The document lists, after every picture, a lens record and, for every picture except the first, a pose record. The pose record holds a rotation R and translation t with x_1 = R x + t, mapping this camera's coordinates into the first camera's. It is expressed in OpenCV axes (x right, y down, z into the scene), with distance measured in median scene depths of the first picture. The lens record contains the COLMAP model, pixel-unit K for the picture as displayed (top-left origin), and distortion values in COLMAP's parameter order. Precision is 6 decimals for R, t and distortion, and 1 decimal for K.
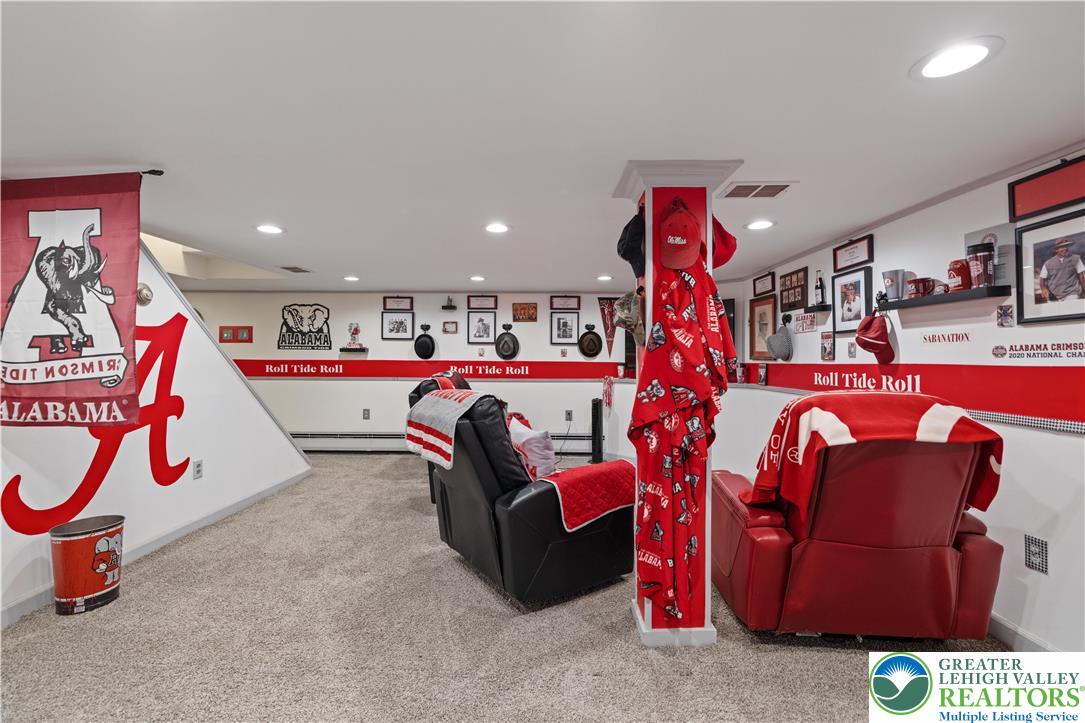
lens RADIAL K [[464.1, 0, 544.9], [0, 464.1, 359.8], [0, 0, 1]] dist [0.001243, 0.001020]
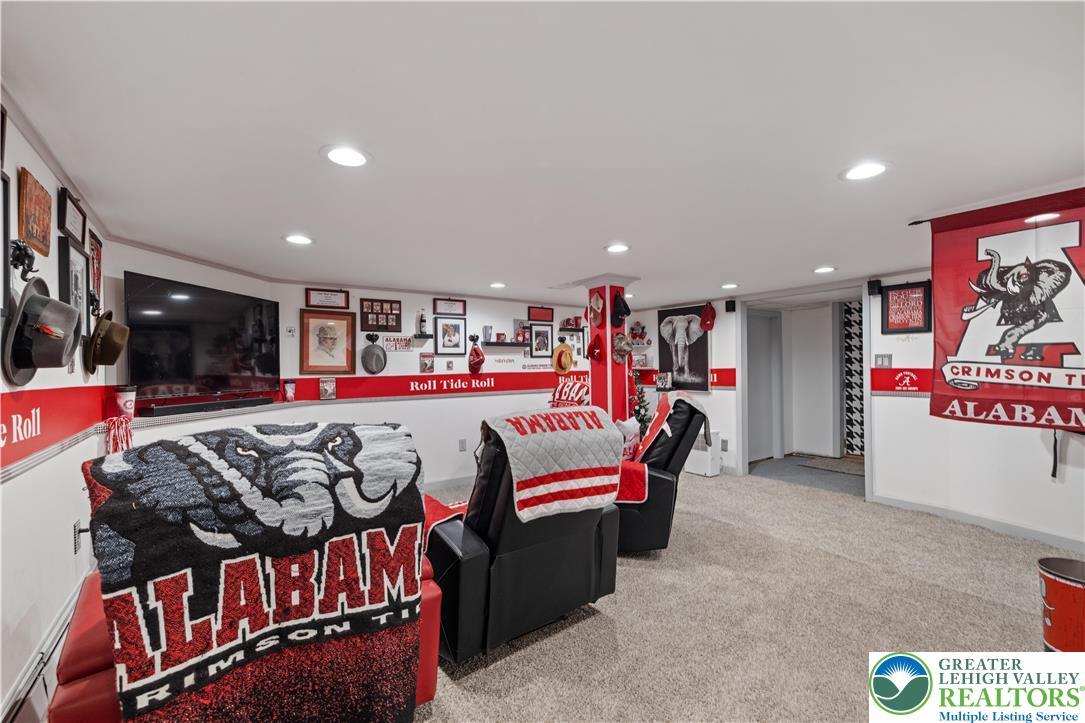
lens RADIAL K [[464.1, 0, 537.6], [0, 464.1, 365.6], [0, 0, 1]] dist [0.001243, 0.001020]
pose [[-0.560670, 0.025121, 0.827658, -0.827562], [0.021052, 0.999649, -0.016080, 0.011164], [-0.827772, 0.008408, -0.561002, 1.599527]]
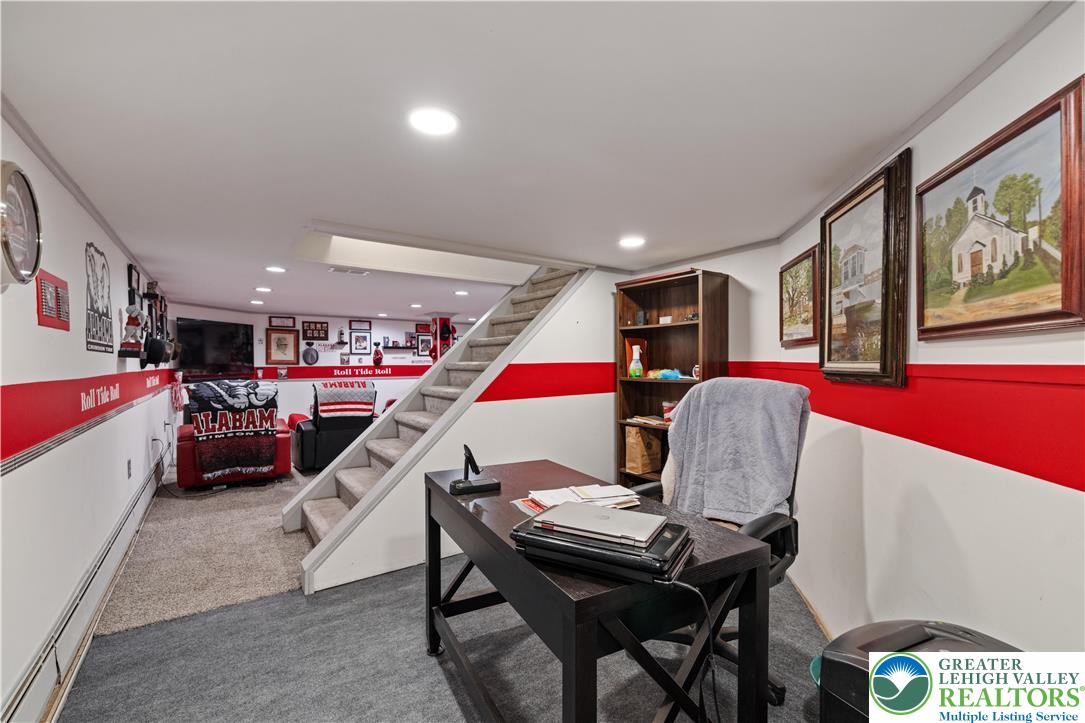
lens RADIAL K [[464.1, 0, 546.5], [0, 464.1, 369.6], [0, 0, 1]] dist [0.001243, 0.001020]
pose [[-0.563503, -0.005123, 0.826098, -2.115316], [0.005716, 0.999933, 0.010100, 0.010814], [-0.826094, 0.010413, -0.563436, 1.571768]]
